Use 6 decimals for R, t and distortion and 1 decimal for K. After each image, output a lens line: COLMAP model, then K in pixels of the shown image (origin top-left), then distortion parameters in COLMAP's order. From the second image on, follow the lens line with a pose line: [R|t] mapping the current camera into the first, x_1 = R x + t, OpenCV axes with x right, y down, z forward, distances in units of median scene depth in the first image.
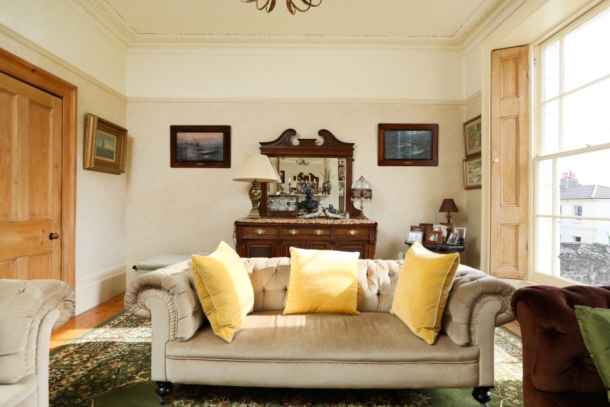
lens RADIAL K [[337.4, 0, 307.8], [0, 337.4, 203.7], [0, 0, 1]] dist [-0.018446, 0.003217]
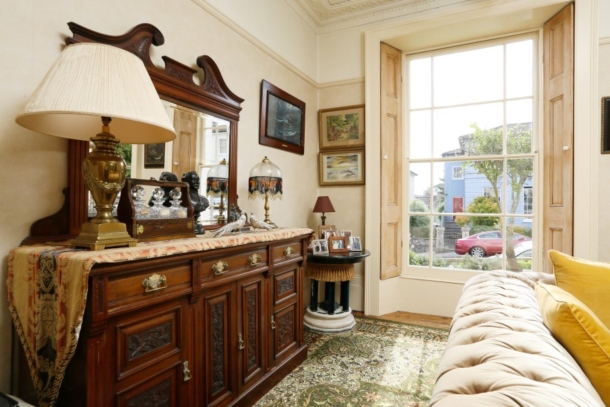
lens RADIAL K [[337.4, 0, 302.6], [0, 337.4, 202.1], [0, 0, 1]] dist [-0.018446, 0.003217]
pose [[0.451735, 0.000969, 0.892152, -0.353818], [-0.004787, 0.999988, 0.001337, -0.001021], [-0.892139, -0.004875, 0.451734, 0.668106]]
